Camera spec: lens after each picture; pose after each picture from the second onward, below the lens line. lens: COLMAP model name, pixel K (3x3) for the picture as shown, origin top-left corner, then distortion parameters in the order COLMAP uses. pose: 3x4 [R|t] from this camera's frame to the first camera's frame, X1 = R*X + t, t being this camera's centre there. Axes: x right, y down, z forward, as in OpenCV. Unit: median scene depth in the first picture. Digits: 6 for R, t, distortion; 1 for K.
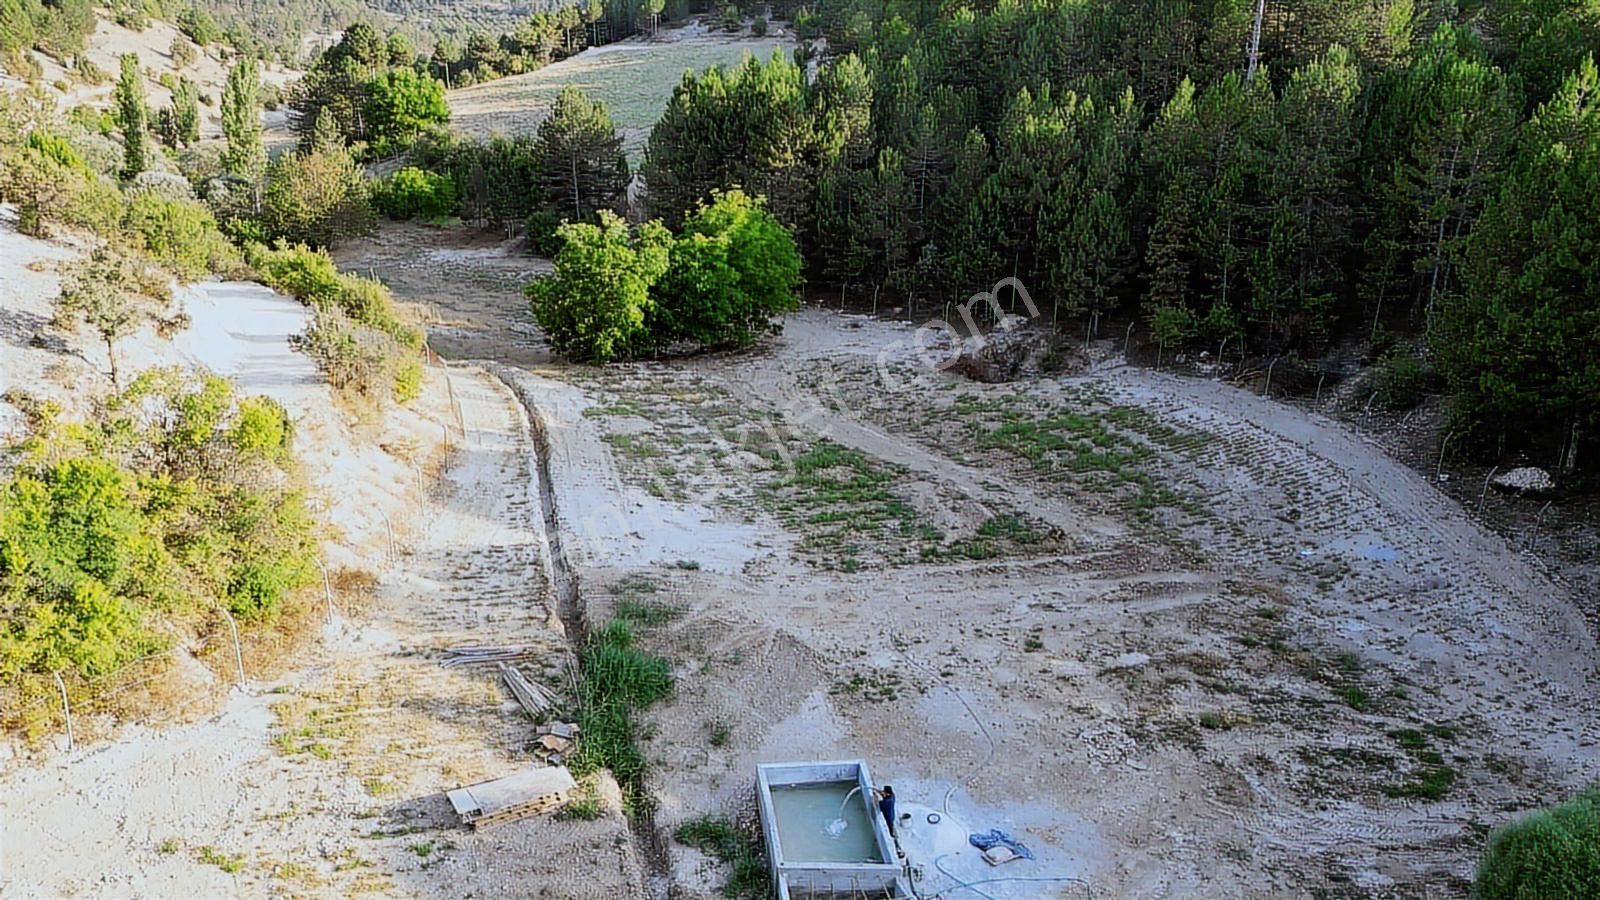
lens RADIAL K [[1169.2, 0, 803.7], [0, 1169.2, 453.9], [0, 0, 1]] dist [0.083966, -0.090554]
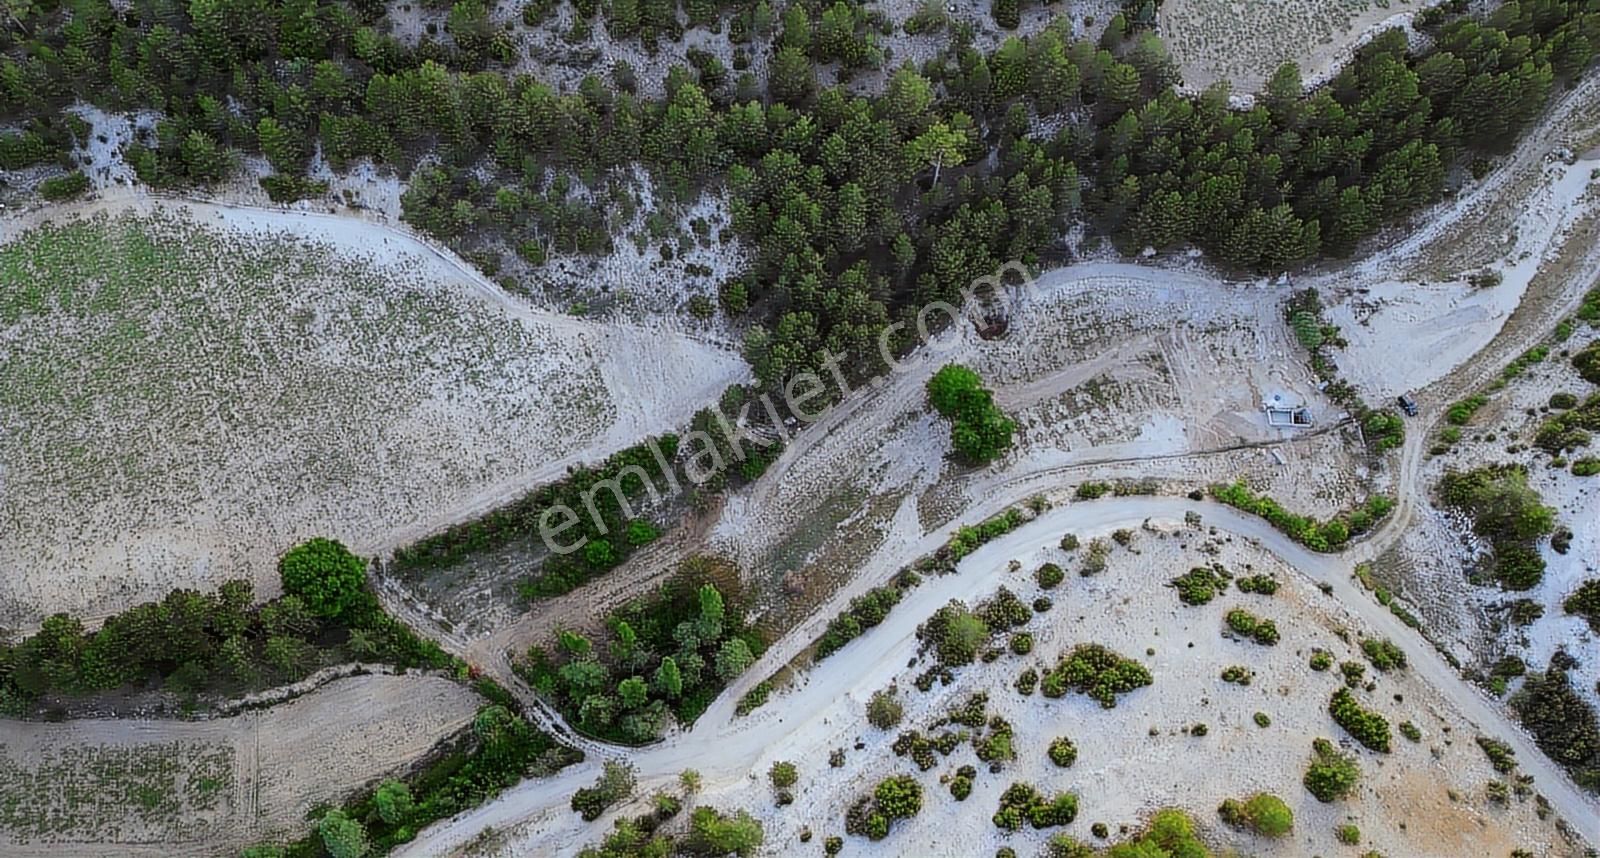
lens RADIAL K [[1164.9, 0, 802.5], [0, 1164.9, 407.7], [0, 0, 1]] dist [0.067004, -0.059947]
pose [[0.177497, -0.891343, 0.417137, -1.444163], [0.357828, 0.453309, 0.816376, -2.772730], [-0.916763, 0.004359, 0.399408, 0.350340]]
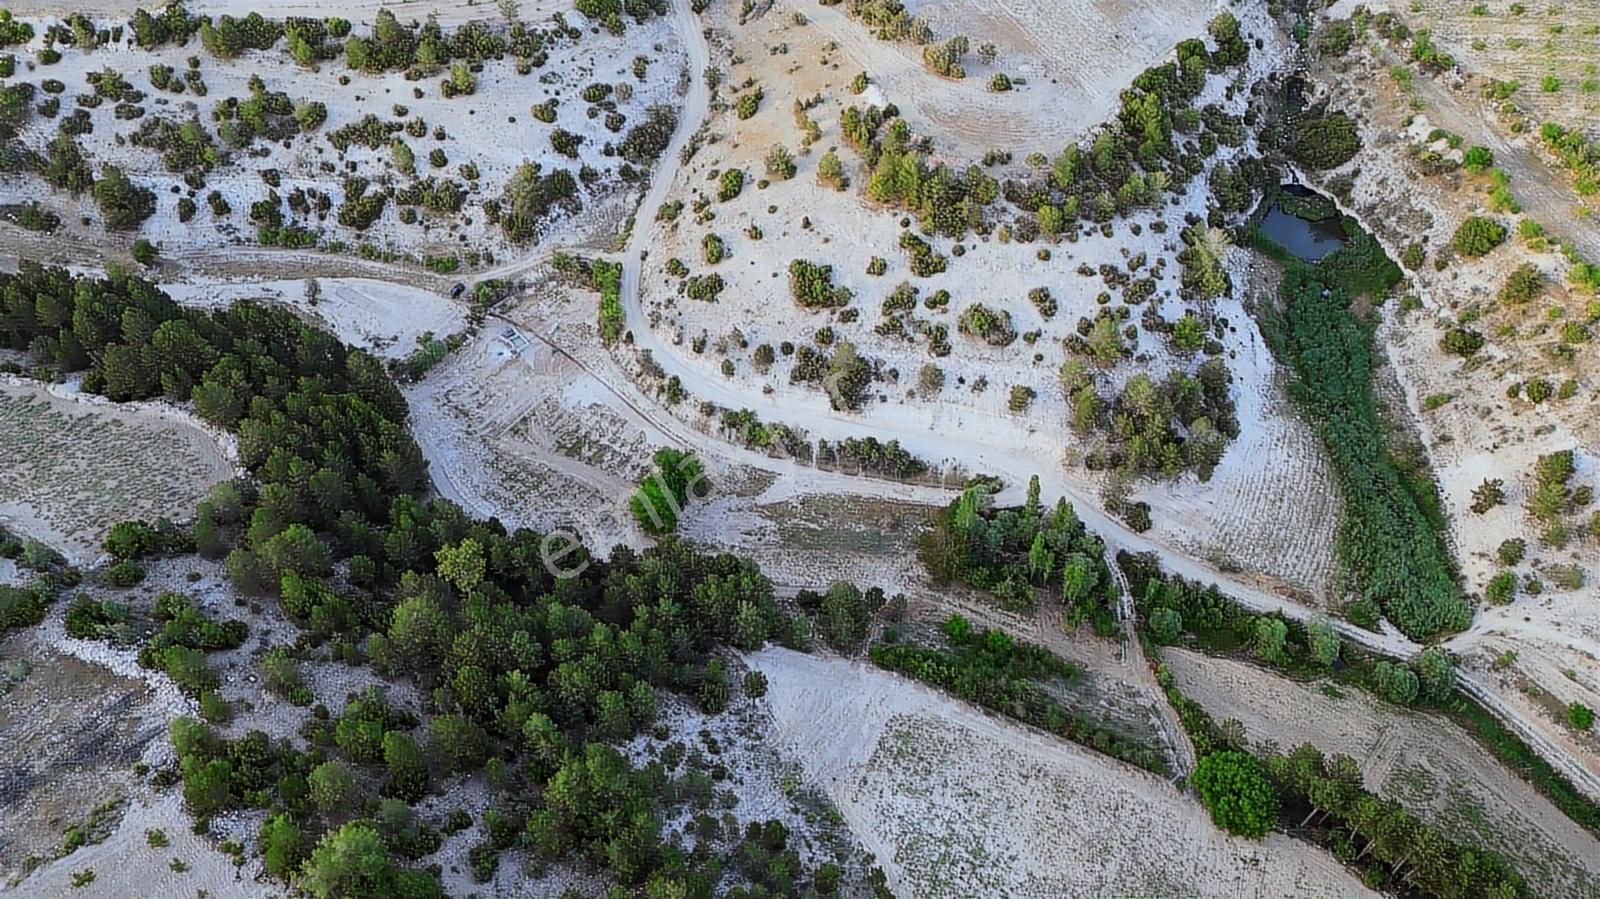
lens RADIAL K [[1169.2, 0, 798.5], [0, 1169.2, 444.0], [0, 0, 1]] dist [0.083966, -0.090554]
pose [[-0.862458, 0.381510, -0.332589, 0.596822], [-0.183924, 0.375956, 0.908201, -3.259971], [0.471527, 0.844457, -0.254077, 2.053035]]
